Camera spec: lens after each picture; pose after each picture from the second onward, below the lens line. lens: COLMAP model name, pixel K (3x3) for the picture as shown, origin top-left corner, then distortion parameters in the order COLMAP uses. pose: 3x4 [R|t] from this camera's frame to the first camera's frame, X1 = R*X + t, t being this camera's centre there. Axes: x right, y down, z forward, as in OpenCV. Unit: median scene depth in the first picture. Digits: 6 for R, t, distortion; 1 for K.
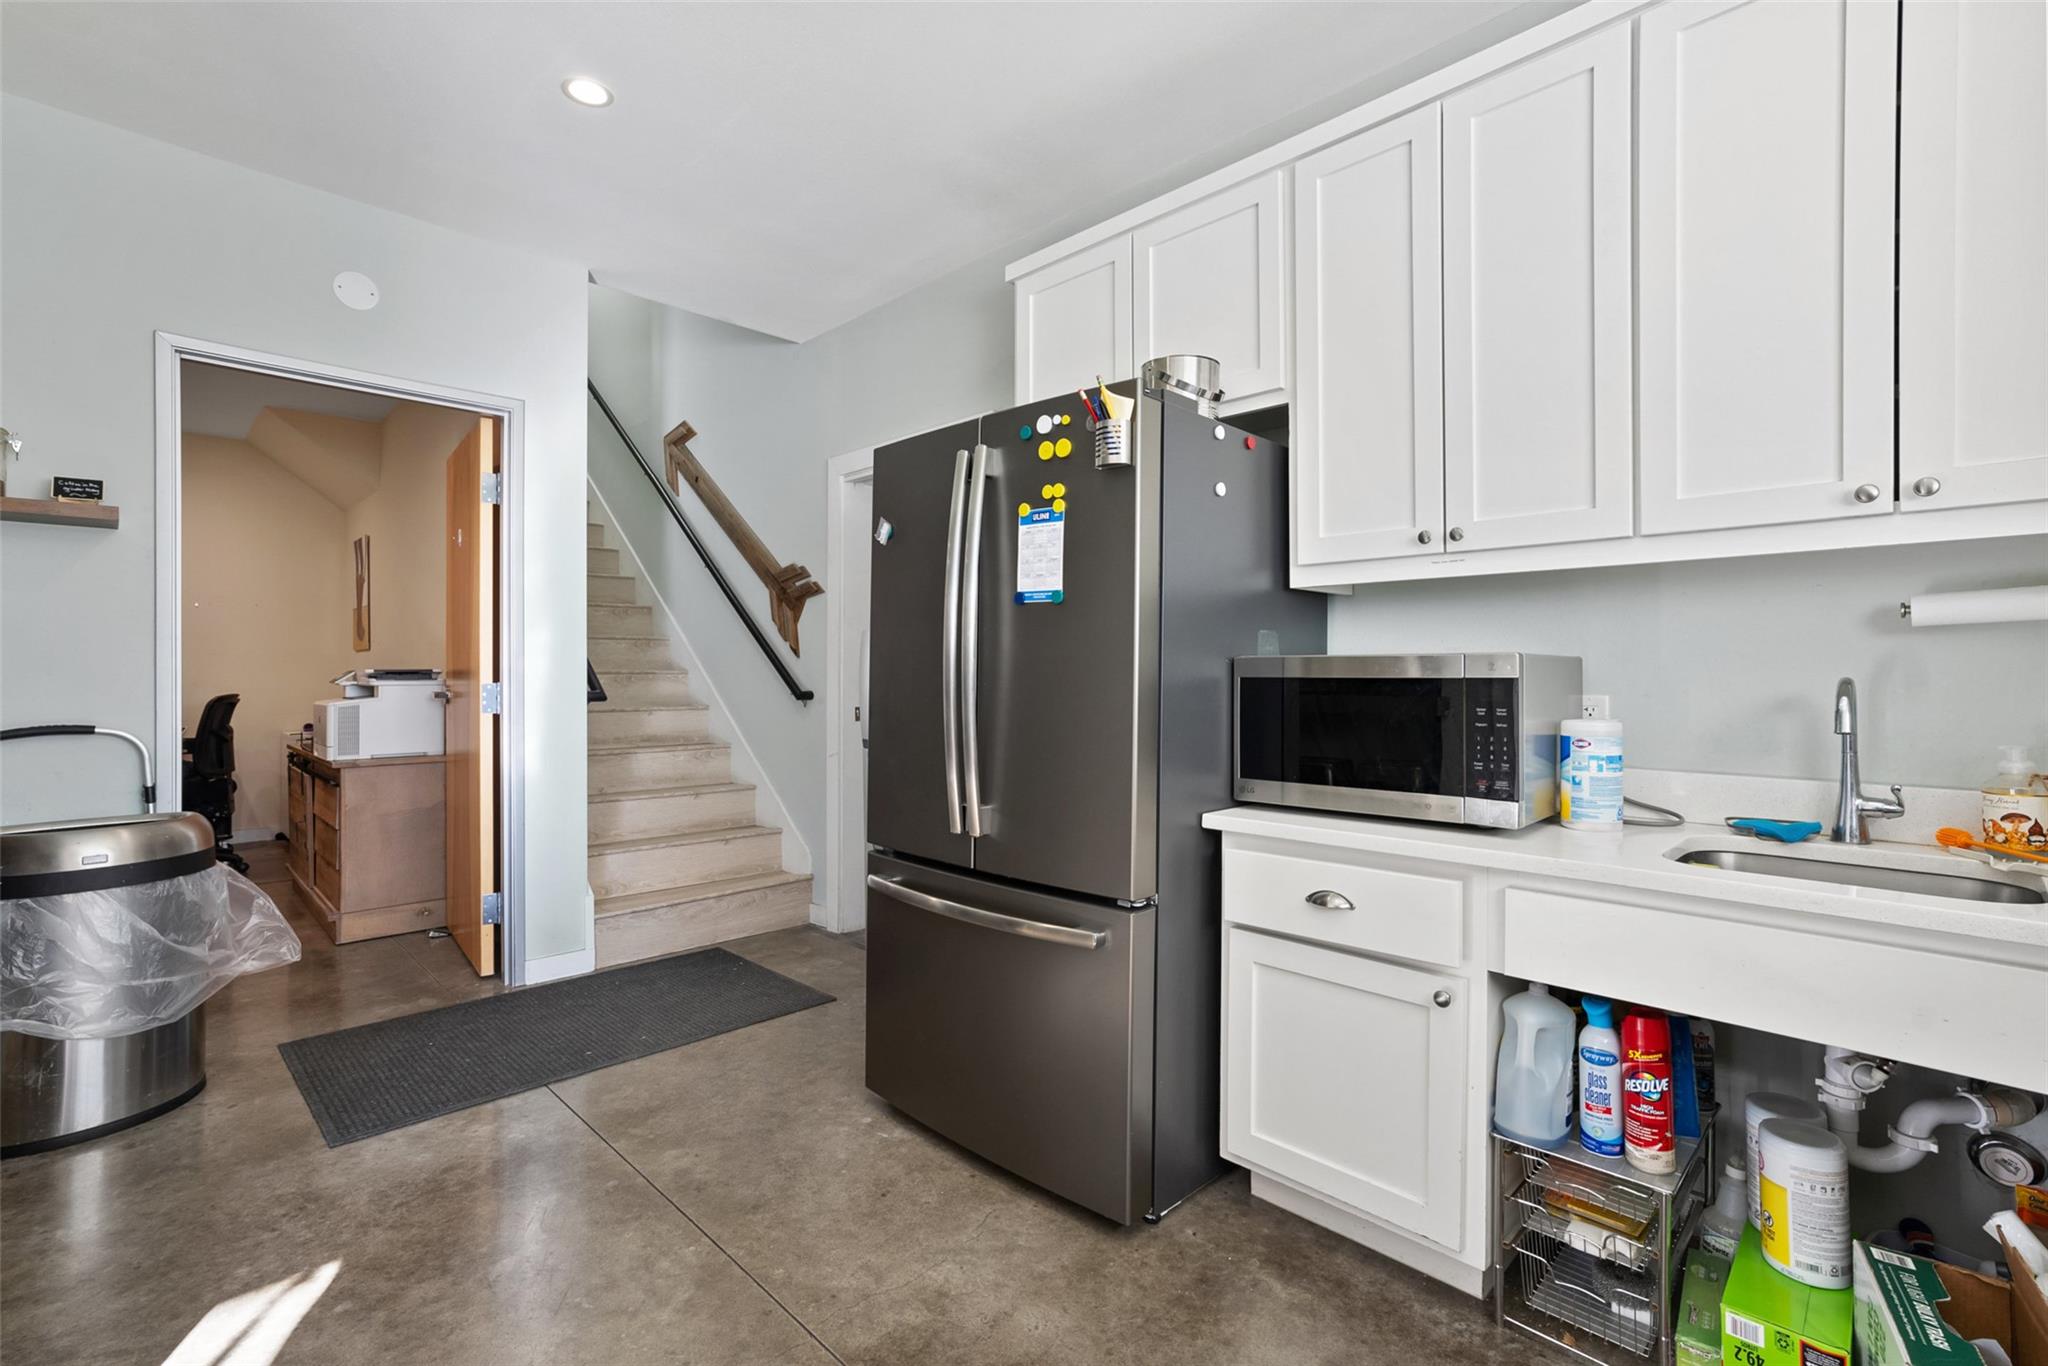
lens RADIAL K [[919.7, 0, 1020.8], [0, 919.7, 670.2], [0, 0, 1]] dist [-0.005118, -0.000179]
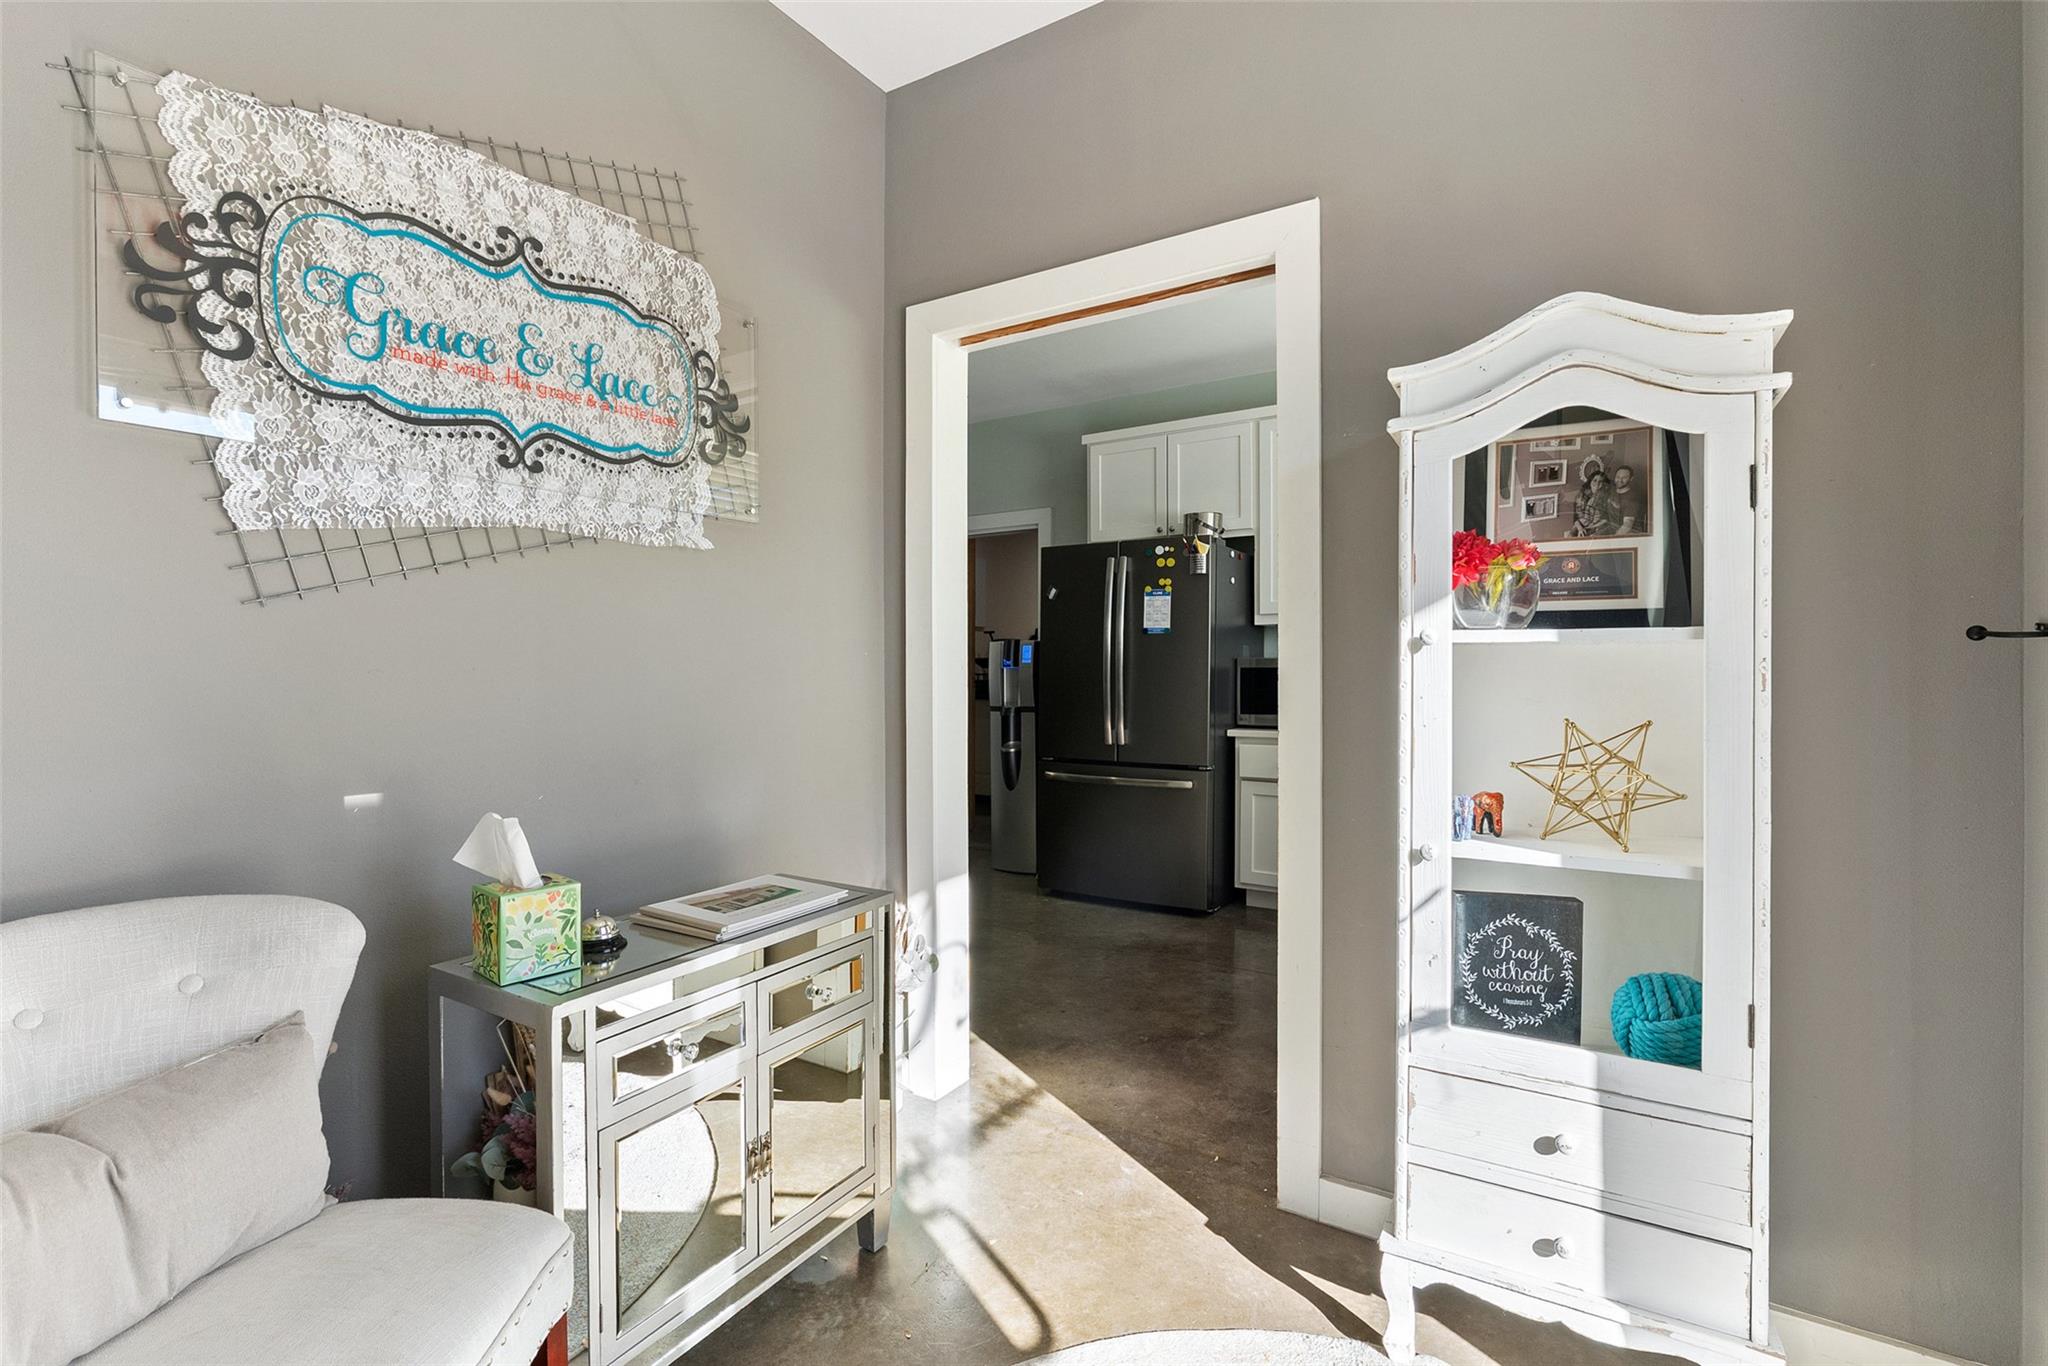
lens RADIAL K [[919.7, 0, 1024.3], [0, 919.7, 682.9], [0, 0, 1]] dist [-0.005118, -0.000179]
pose [[0.972737, -0.010633, 0.231668, -0.773952], [0.006229, 0.999786, 0.019733, -0.001929], [-0.231828, -0.017752, 0.972595, -1.008503]]
